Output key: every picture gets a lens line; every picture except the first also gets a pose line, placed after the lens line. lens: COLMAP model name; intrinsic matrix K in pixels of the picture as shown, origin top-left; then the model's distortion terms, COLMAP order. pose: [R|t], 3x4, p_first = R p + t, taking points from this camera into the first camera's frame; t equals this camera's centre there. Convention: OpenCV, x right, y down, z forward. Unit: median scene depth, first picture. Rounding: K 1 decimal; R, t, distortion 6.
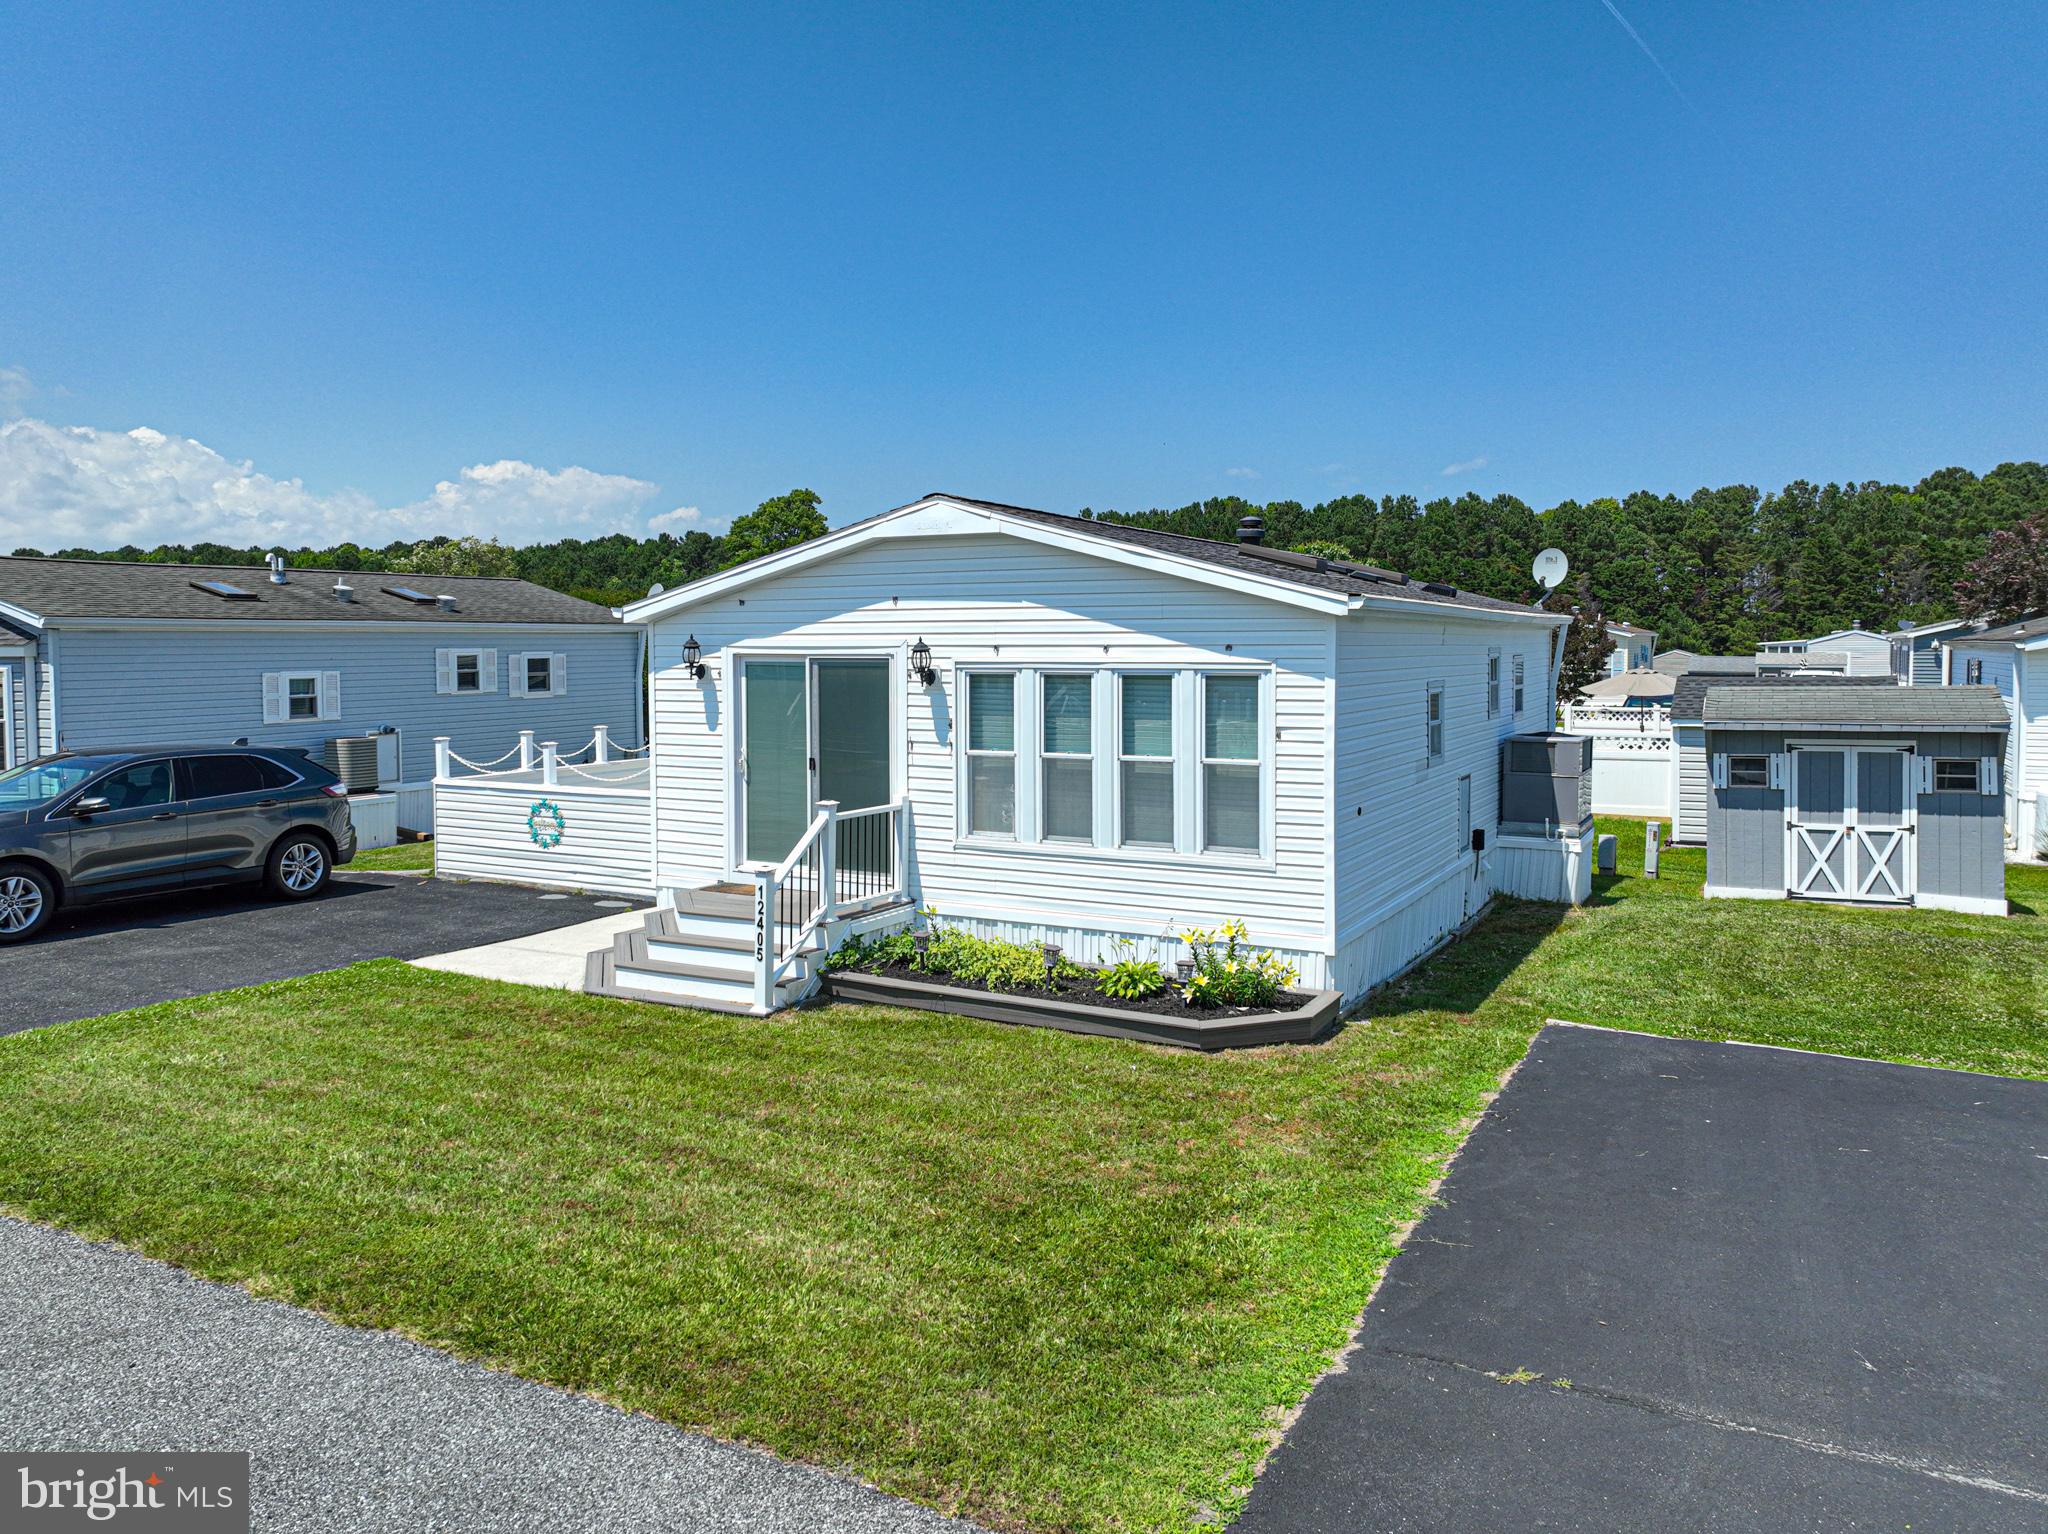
lens RADIAL K [[1396.1, 0, 1040.7], [0, 1396.1, 765.7], [0, 0, 1]] dist [0.006749, -0.000839]
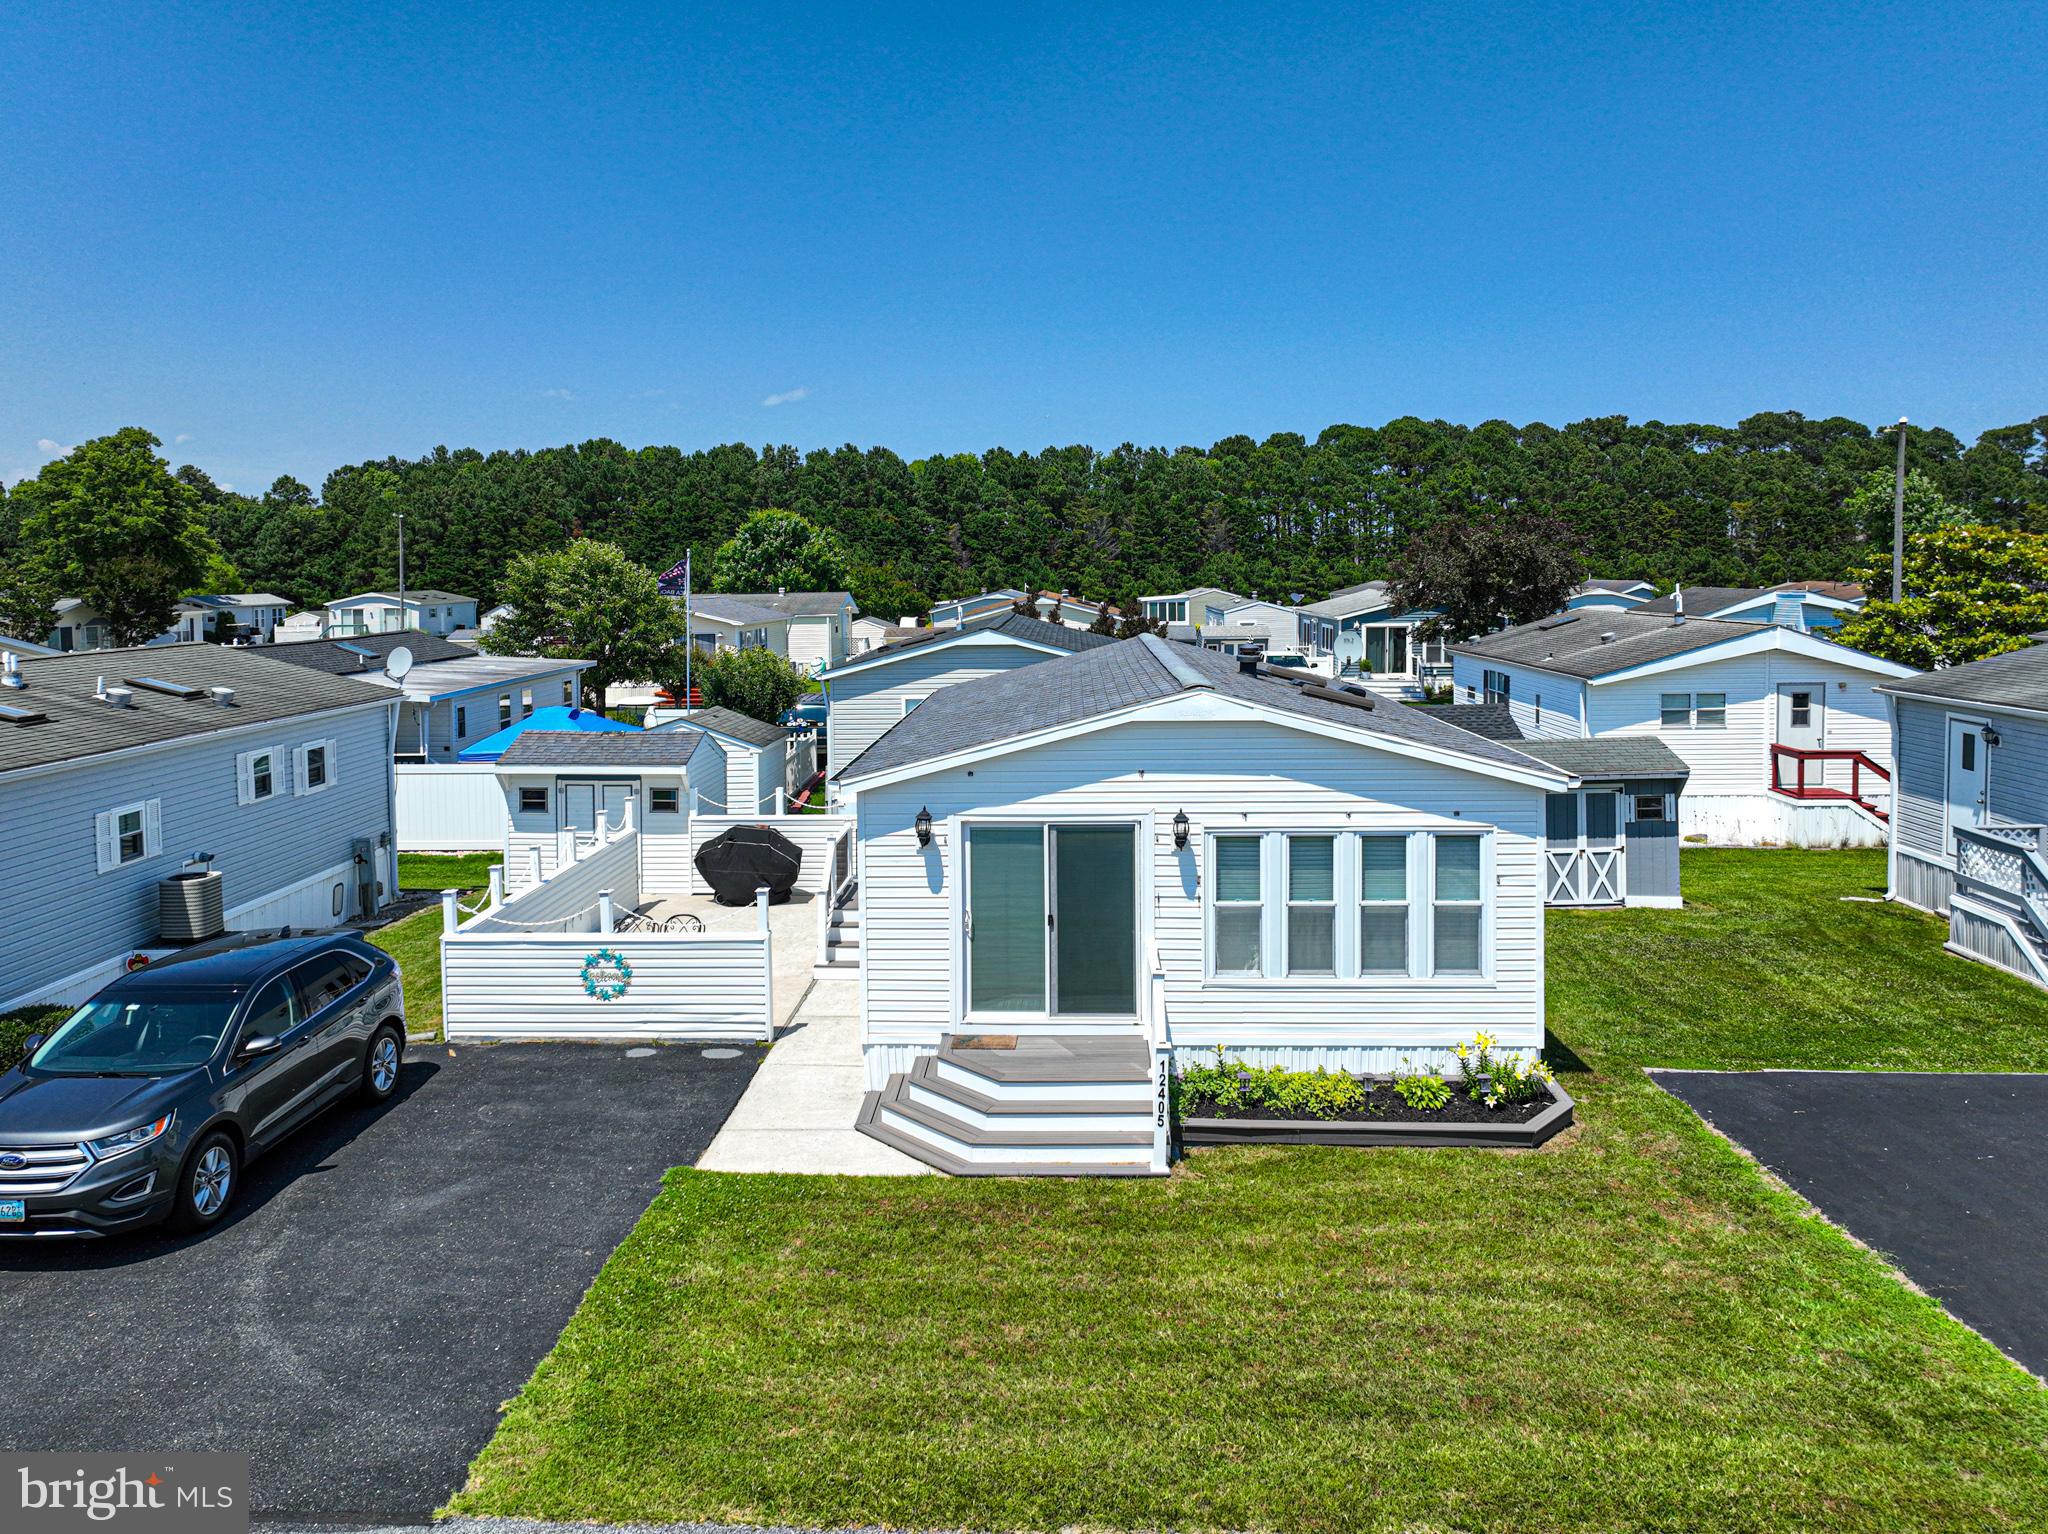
lens RADIAL K [[1396.1, 0, 1033.8], [0, 1396.1, 747.3], [0, 0, 1]] dist [0.006749, -0.000839]
pose [[0.910544, -0.055091, 0.409724, -0.593298], [0.045150, 0.998405, 0.033906, -0.167504], [-0.410939, -0.012374, 0.911579, 0.013398]]
